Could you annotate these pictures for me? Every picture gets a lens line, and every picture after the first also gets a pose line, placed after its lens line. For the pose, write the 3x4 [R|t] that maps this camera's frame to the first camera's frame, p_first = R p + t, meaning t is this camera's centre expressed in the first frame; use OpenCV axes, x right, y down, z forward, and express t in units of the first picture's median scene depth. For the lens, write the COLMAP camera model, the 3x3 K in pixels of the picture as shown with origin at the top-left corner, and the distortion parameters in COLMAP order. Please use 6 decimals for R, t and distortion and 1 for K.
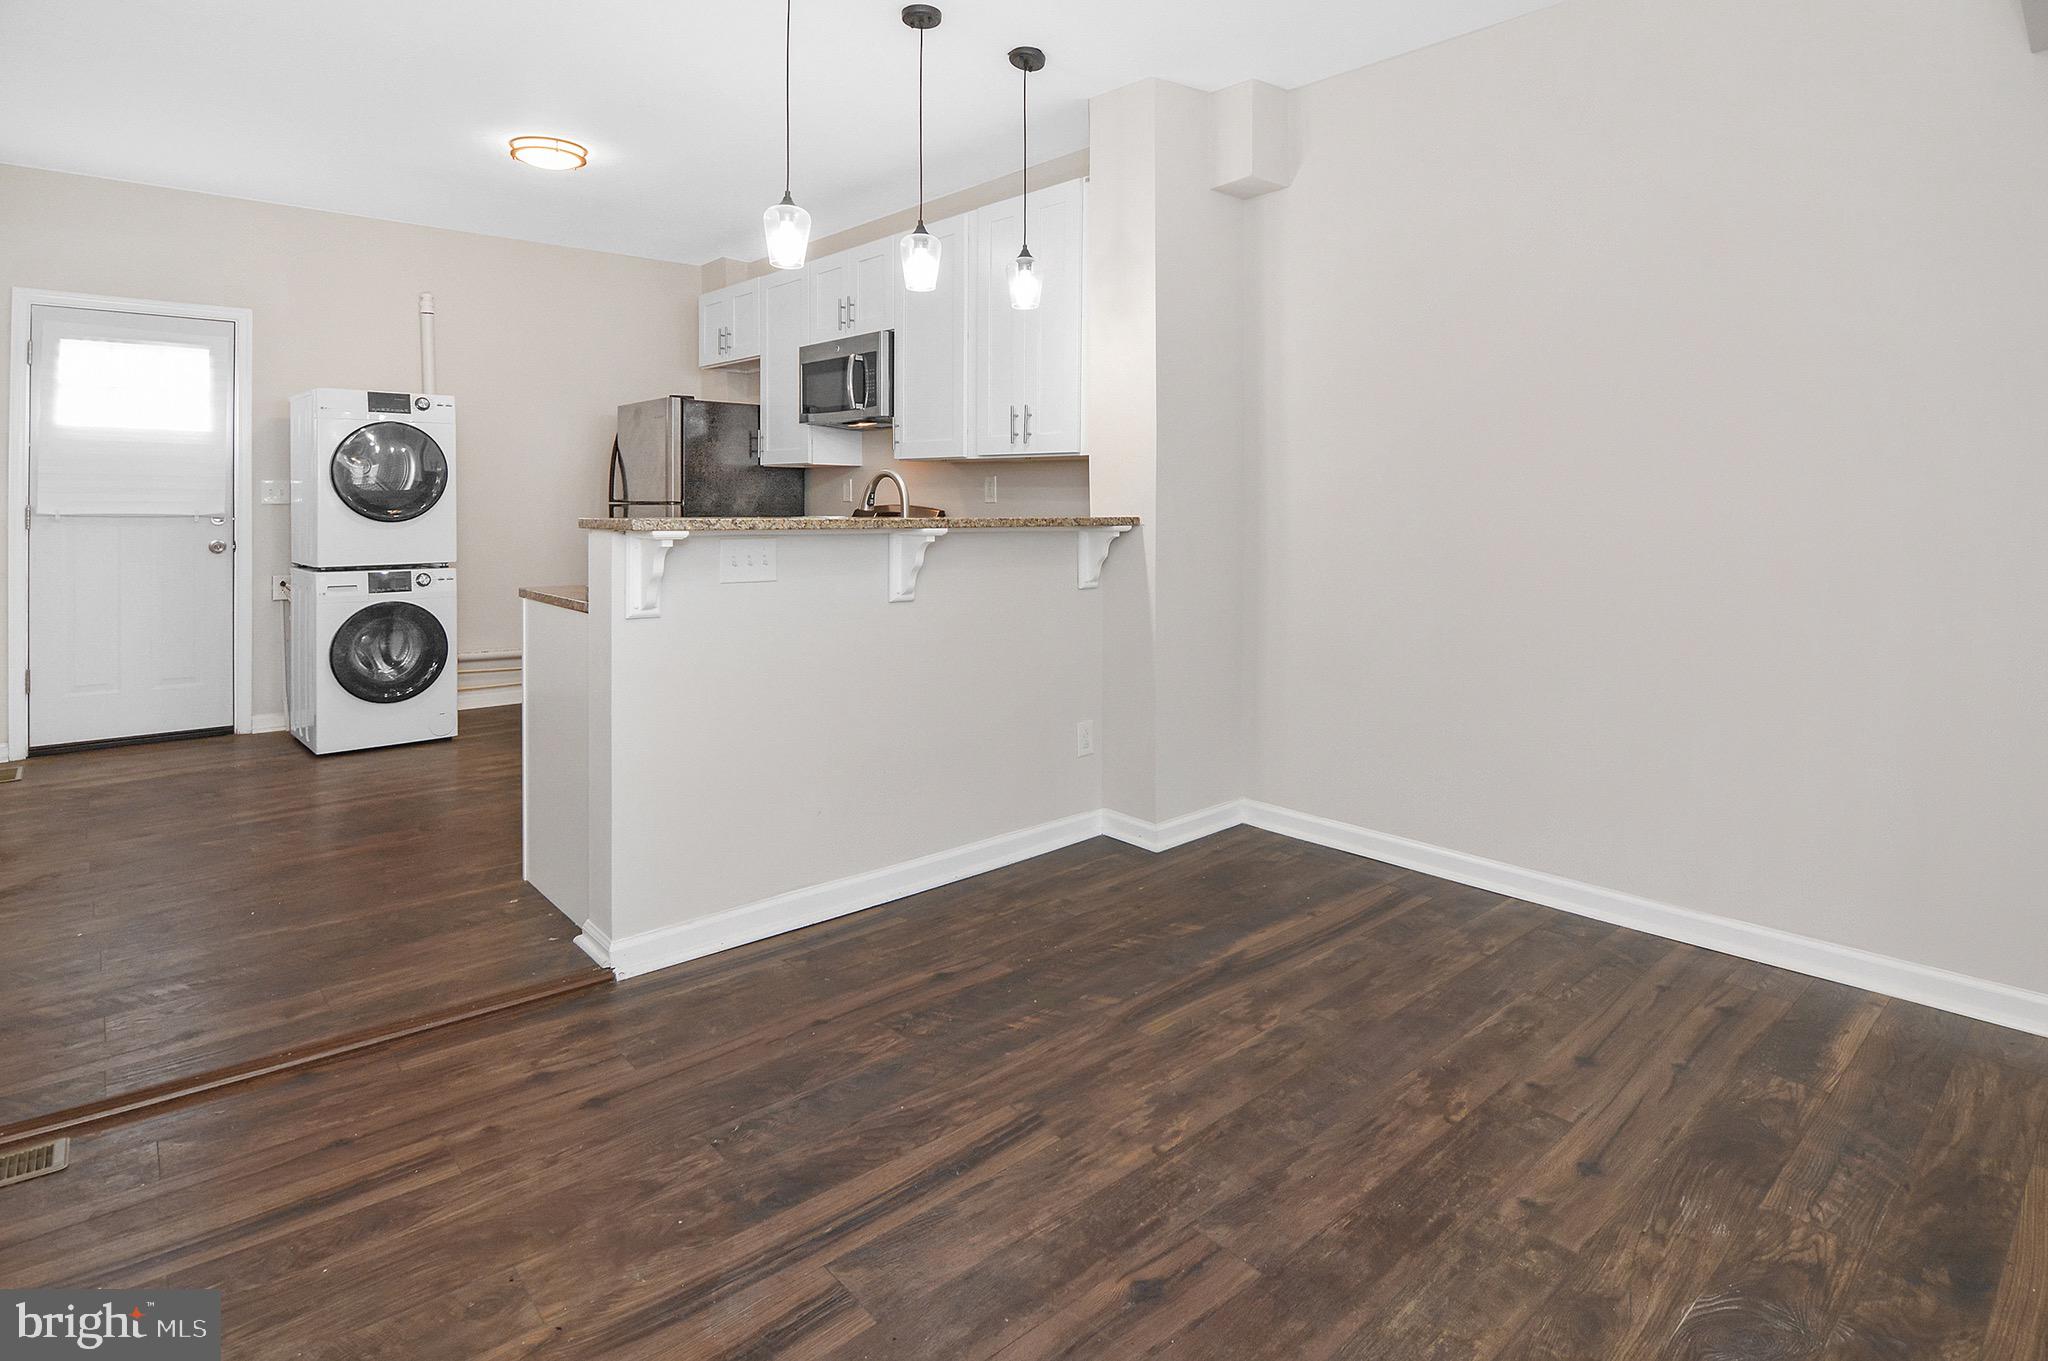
lens RADIAL K [[993.1, 0, 1039.6], [0, 993.1, 507.4], [0, 0, 1]] dist [-0.008269, -0.003450]
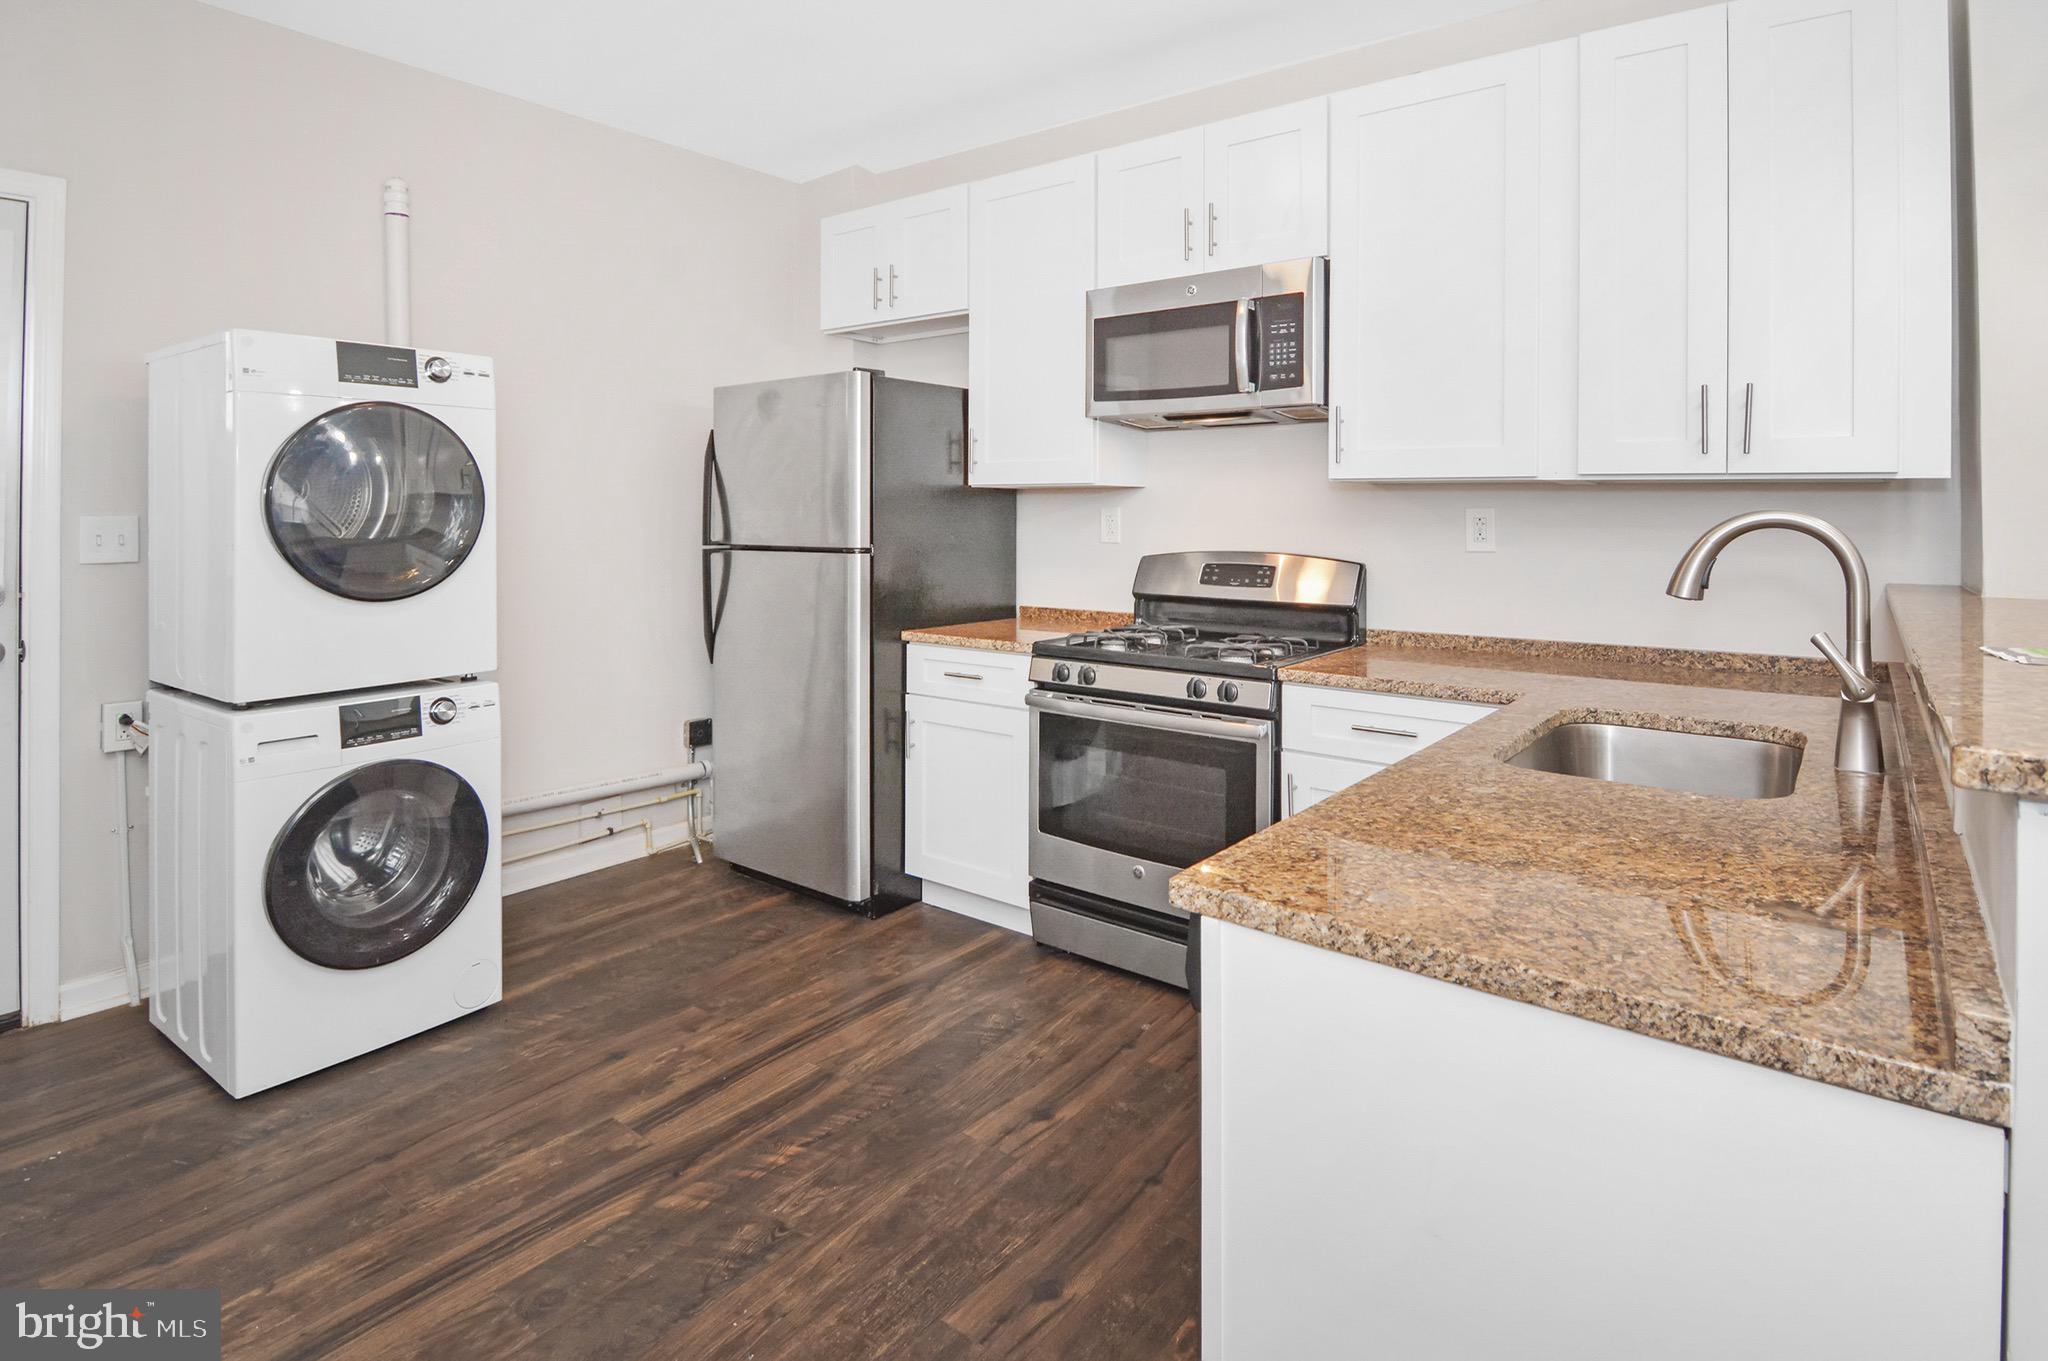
lens RADIAL K [[993.1, 0, 995.3], [0, 993.1, 507.8], [0, 0, 1]] dist [-0.008269, -0.003450]
pose [[0.988287, -0.003090, 0.152574, -0.443491], [0.004530, 0.999948, -0.009090, -0.028019], [-0.152538, 0.009675, 0.988250, 0.475216]]
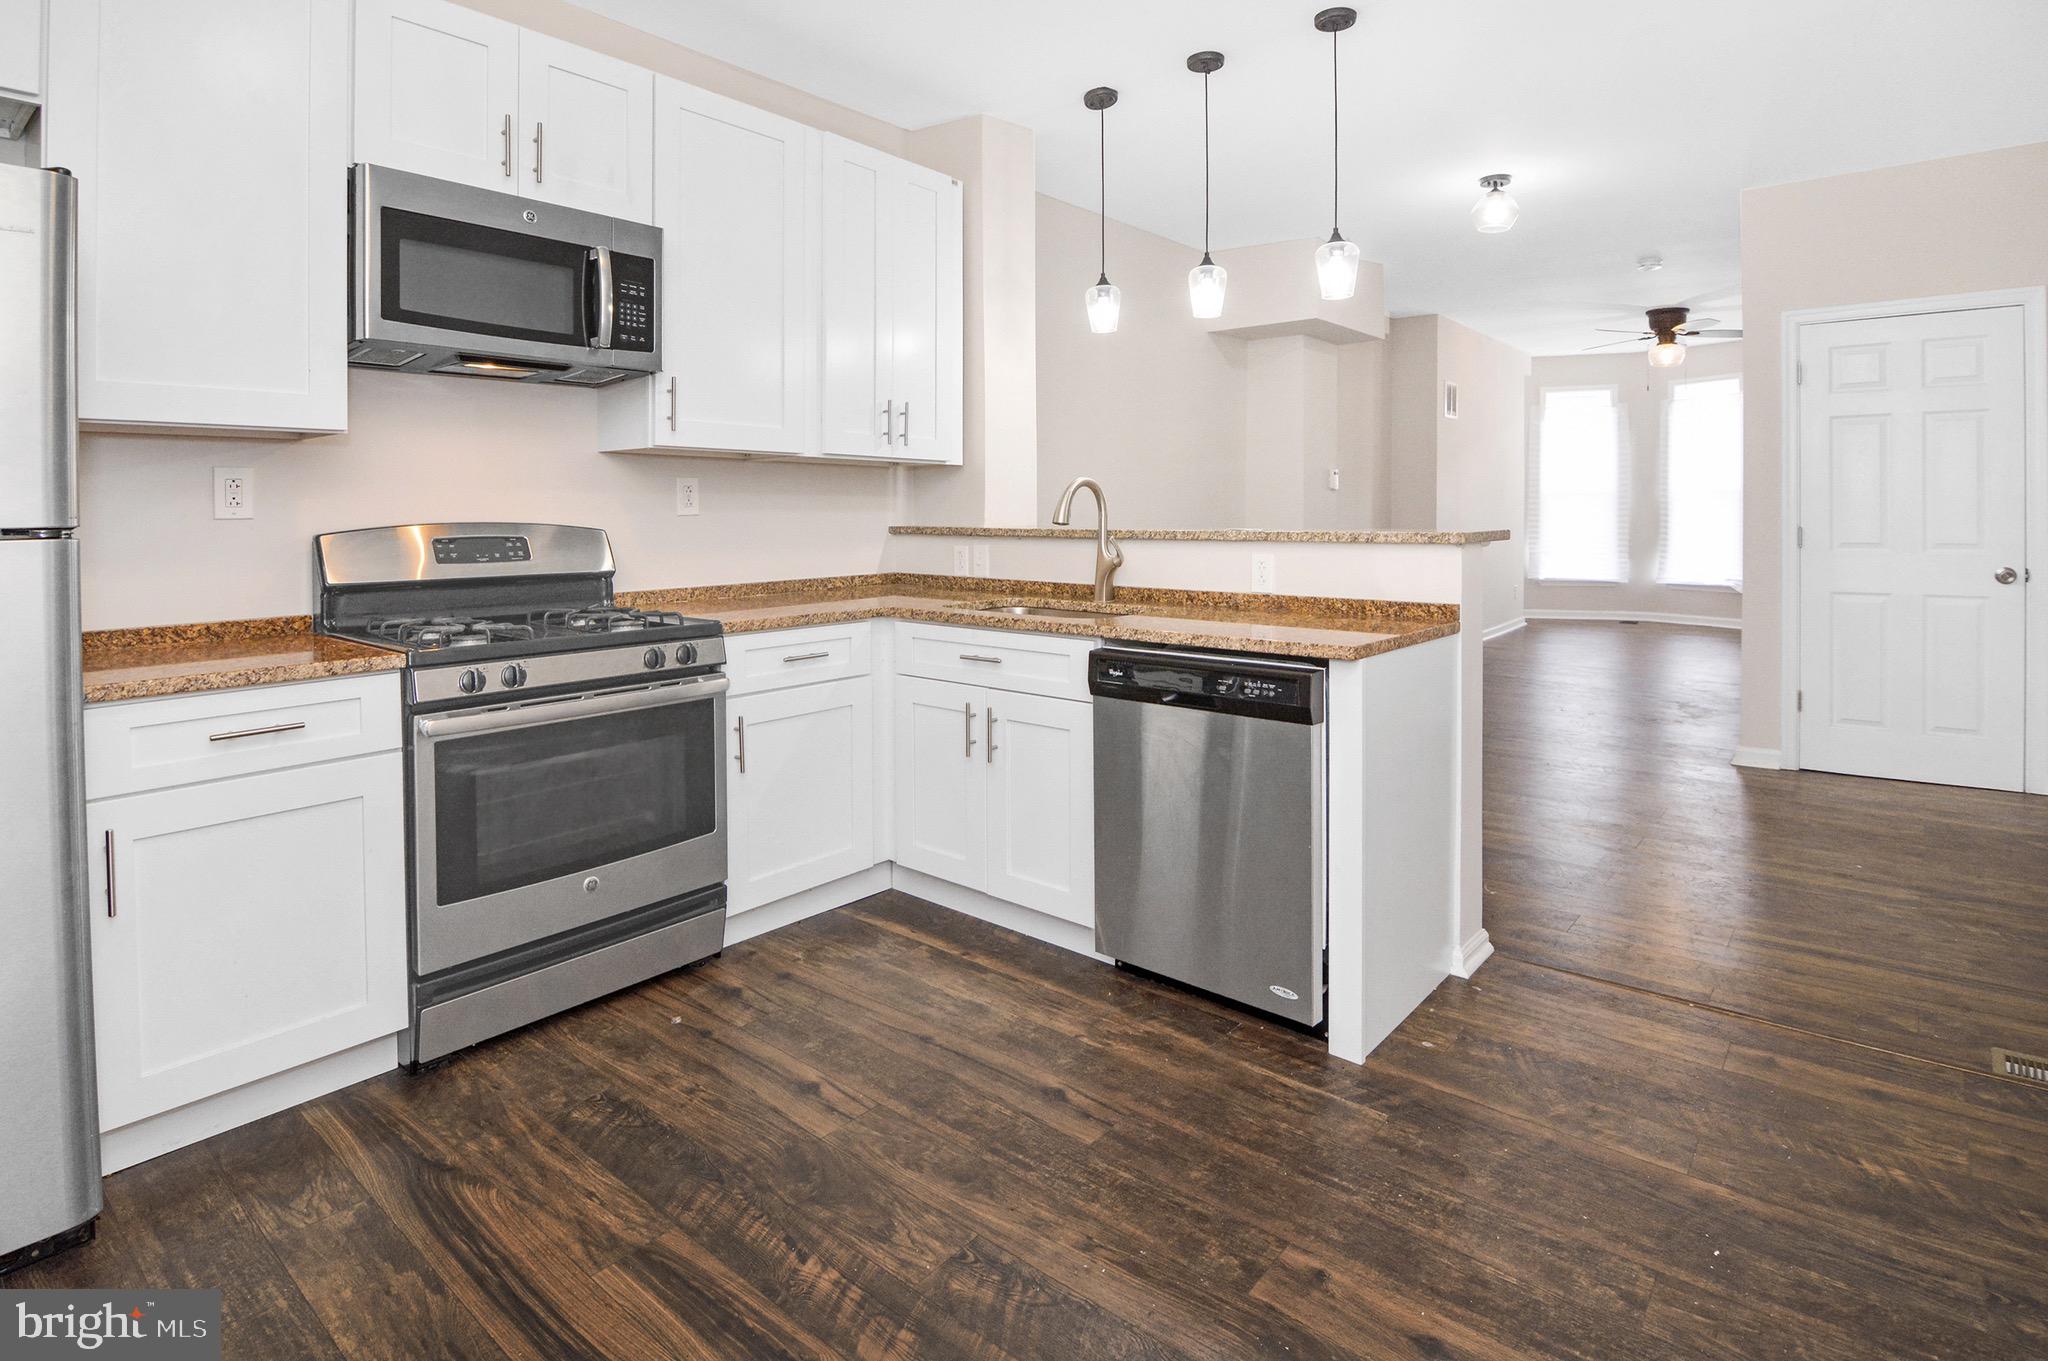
lens RADIAL K [[993.1, 0, 1026.9], [0, 993.1, 515.7], [0, 0, 1]] dist [-0.008269, -0.003450]
pose [[-0.074889, -0.016236, 0.997060, -0.789361], [0.007422, 0.999831, 0.016839, -0.014579], [-0.997164, 0.008661, -0.074756, 0.852094]]
